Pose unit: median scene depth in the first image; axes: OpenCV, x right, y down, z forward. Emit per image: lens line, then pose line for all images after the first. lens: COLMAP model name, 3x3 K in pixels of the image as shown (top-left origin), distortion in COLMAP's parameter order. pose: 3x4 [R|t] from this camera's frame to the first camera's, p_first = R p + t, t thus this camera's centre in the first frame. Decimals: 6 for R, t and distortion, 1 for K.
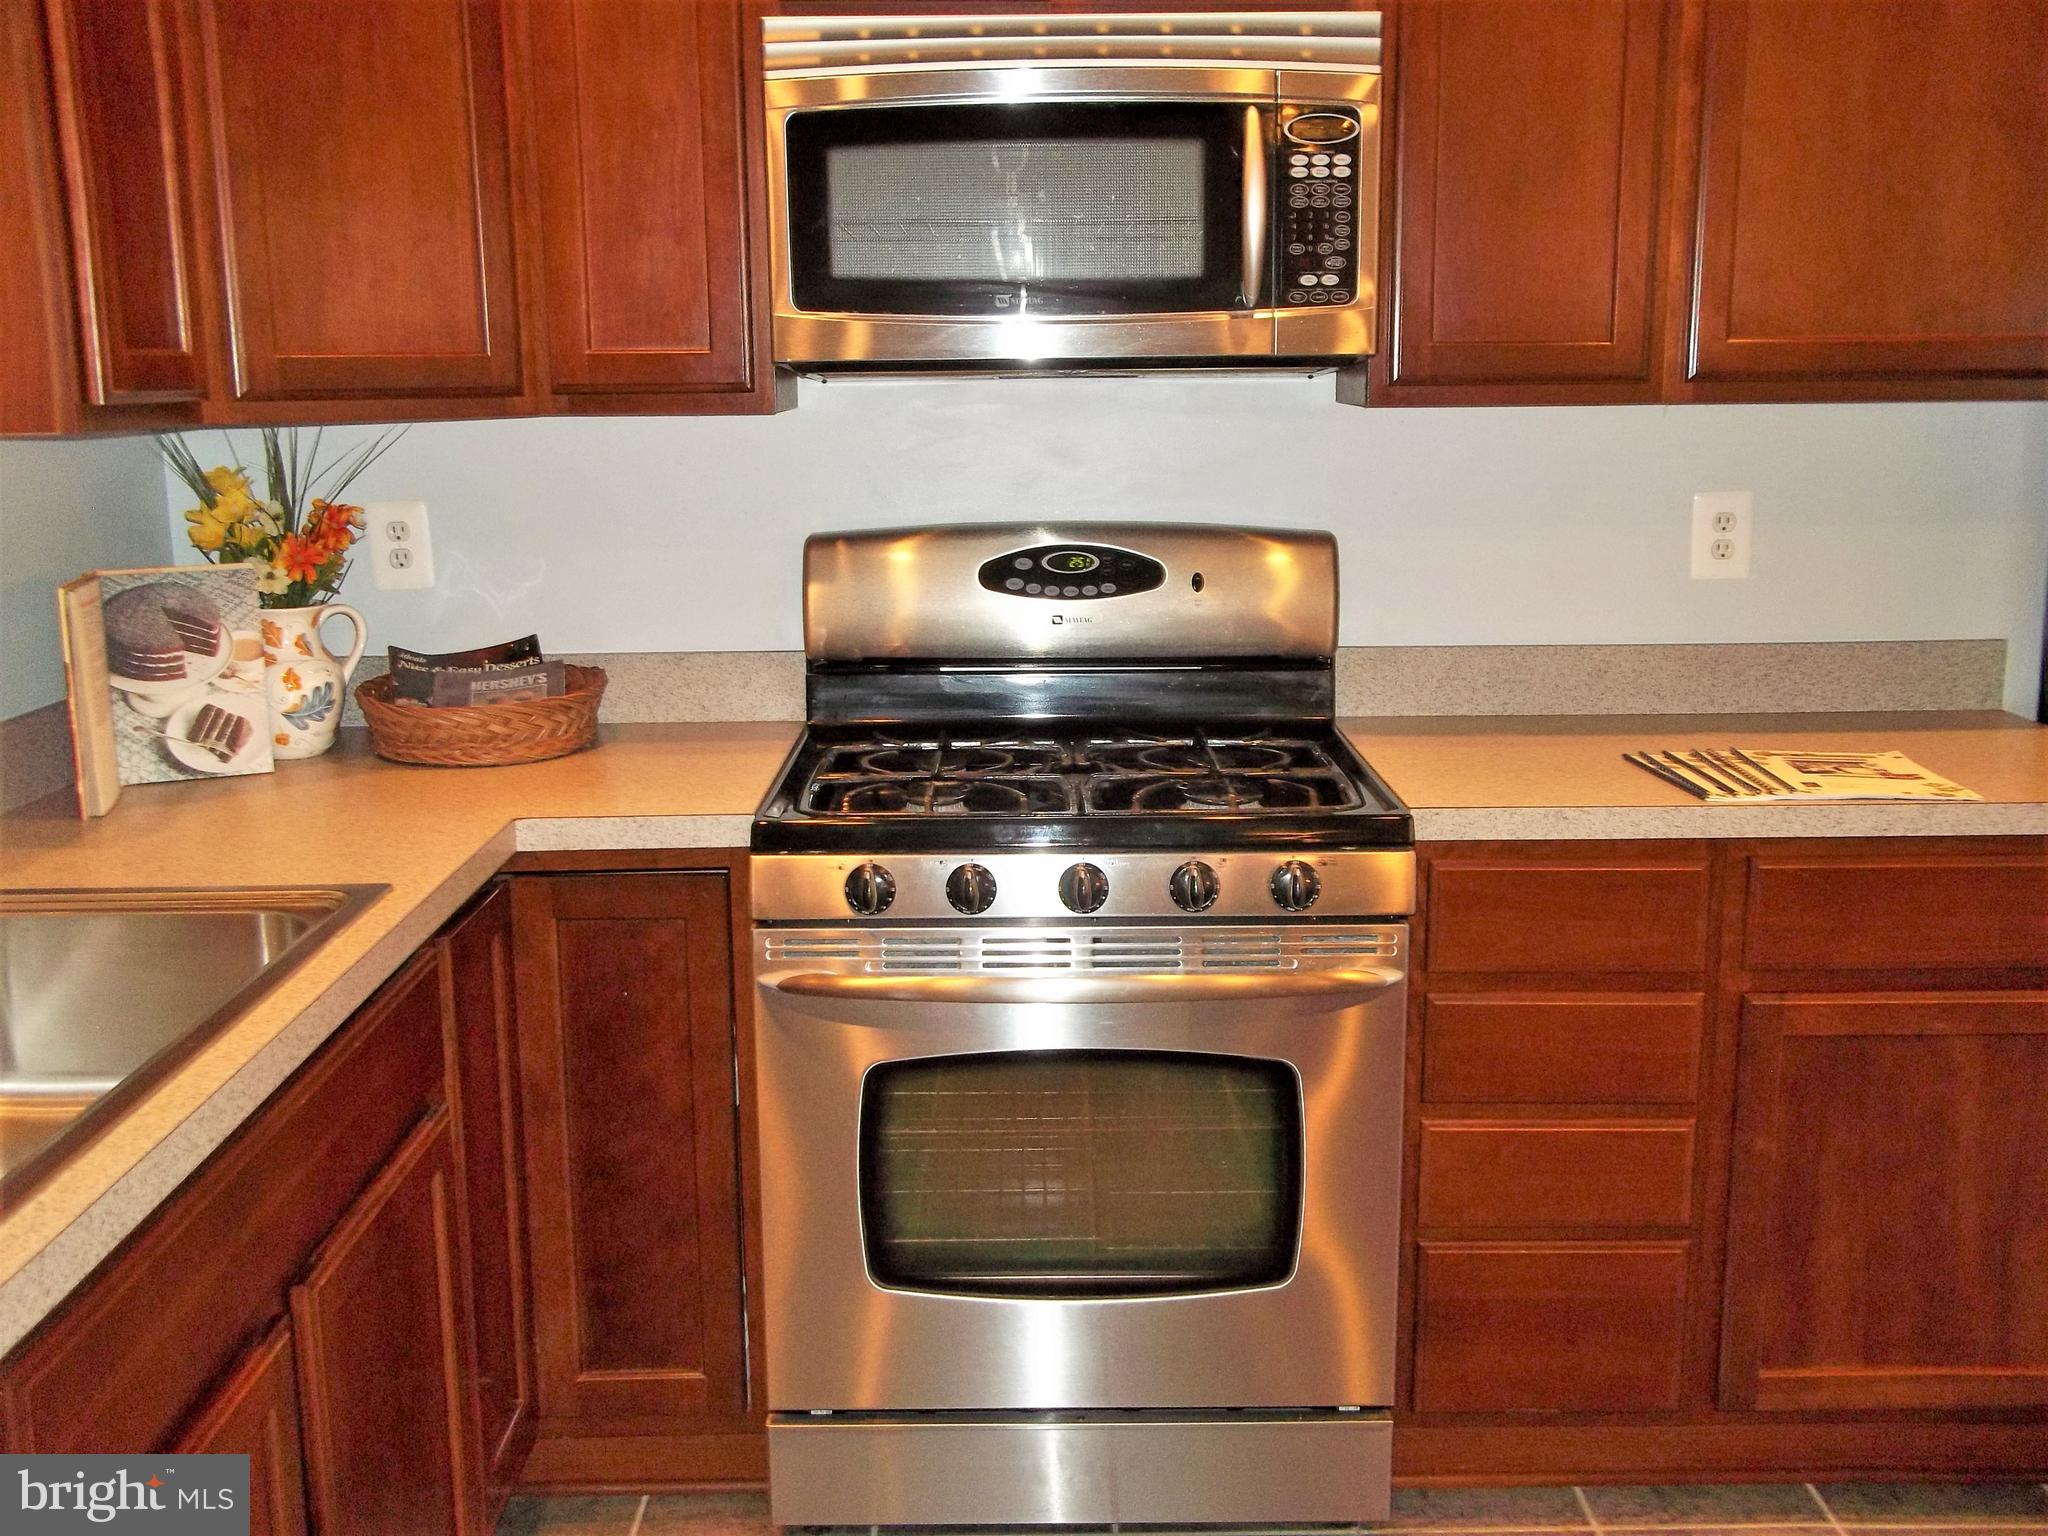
lens RADIAL K [[1972.6, 0, 1050.4], [0, 1972.6, 766.9], [0, 0, 1]] dist [-0.009178, 0.011547]
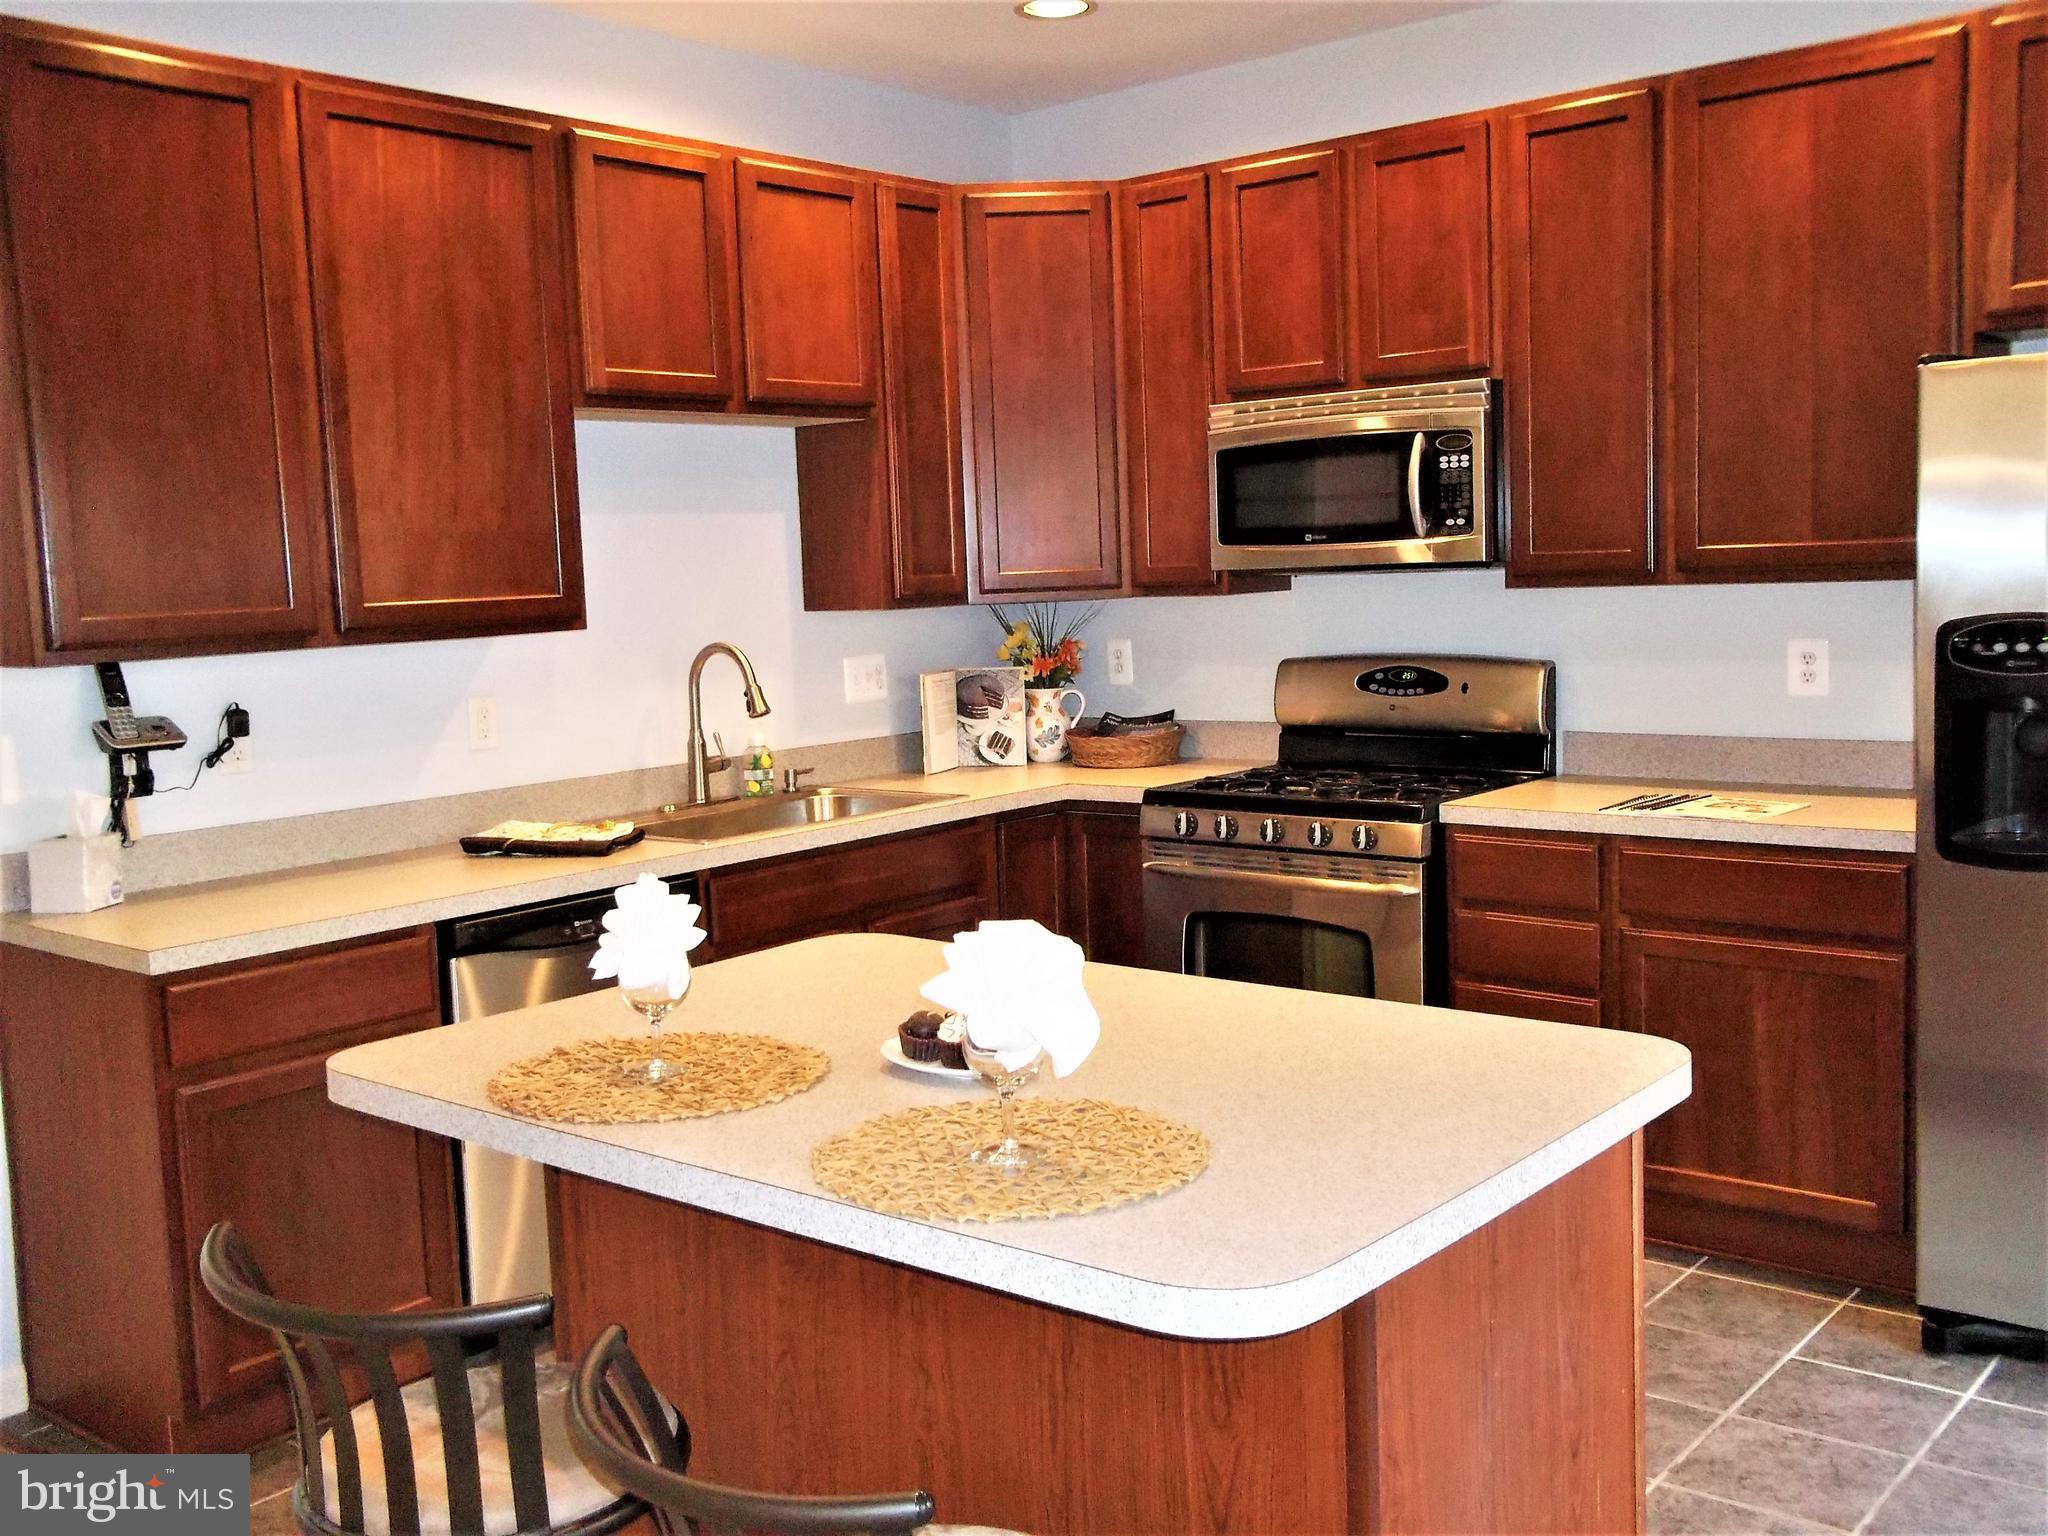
lens RADIAL K [[1972.6, 0, 1050.4], [0, 1972.6, 766.9], [0, 0, 1]] dist [-0.009178, 0.011547]
pose [[0.759049, 0.047569, -0.649293, 1.032267], [-0.098105, 0.994296, -0.041845, 0.092675], [0.643599, 0.095461, 0.759386, -0.606095]]
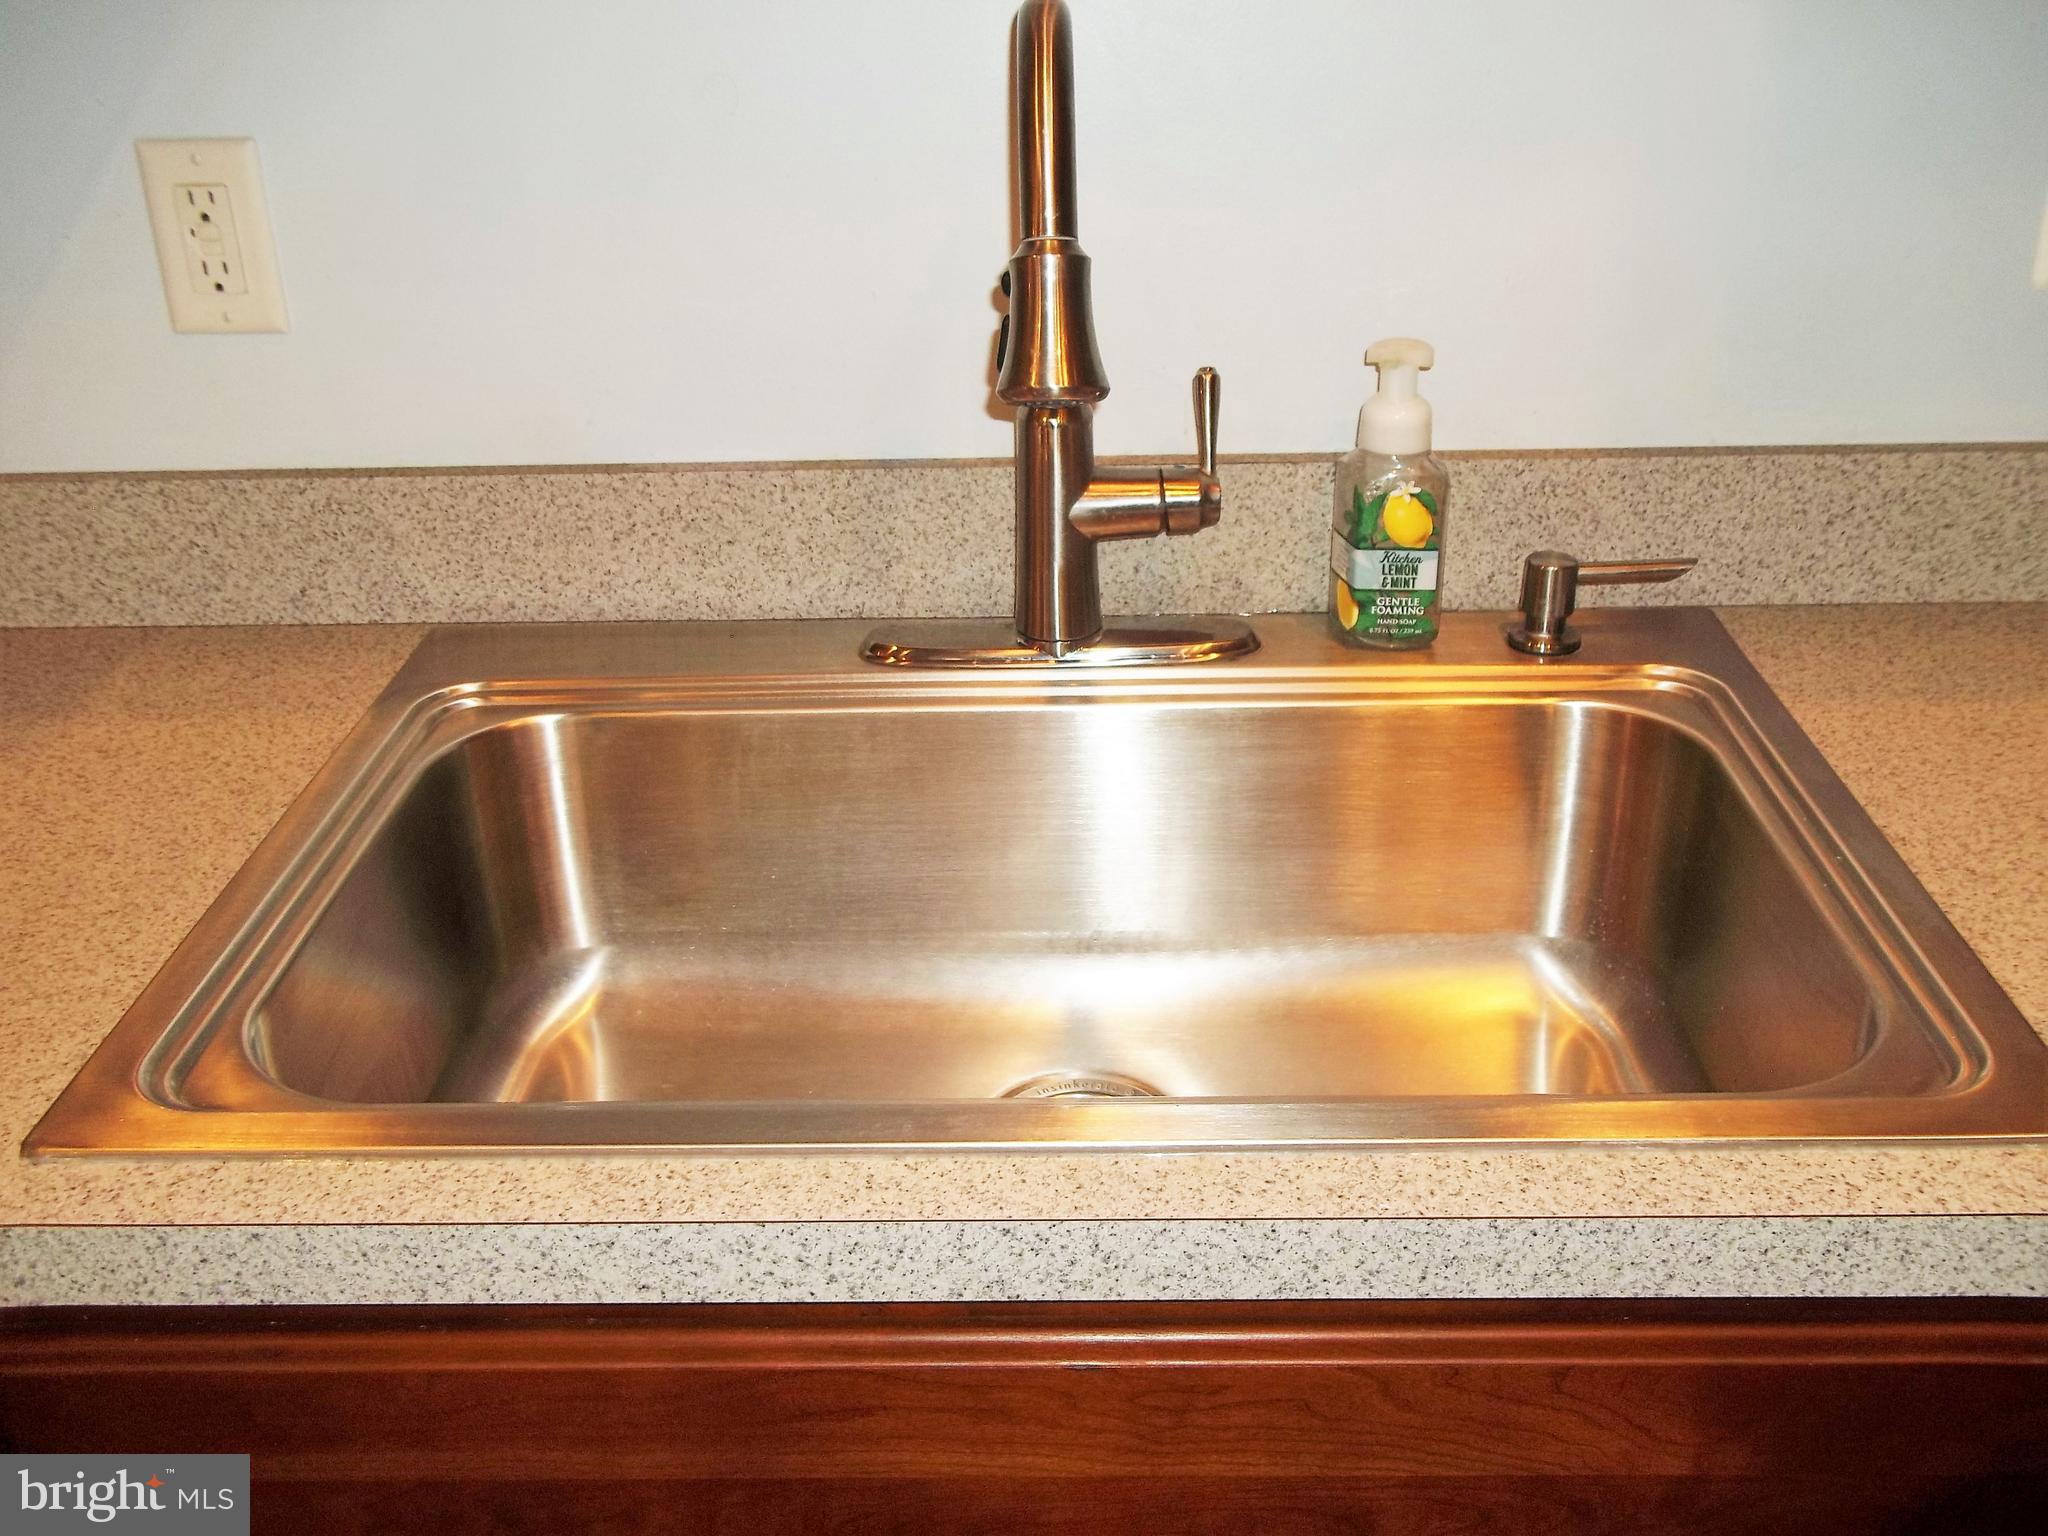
lens RADIAL K [[1972.6, 0, 1050.4], [0, 1972.6, 766.9], [0, 0, 1]] dist [-0.009178, 0.011547]
pose [[-0.031327, 0.446111, -0.894429, -0.004375], [-0.179474, 0.877813, 0.444109, -0.111107], [0.983264, 0.174439, 0.052566, 0.604421]]
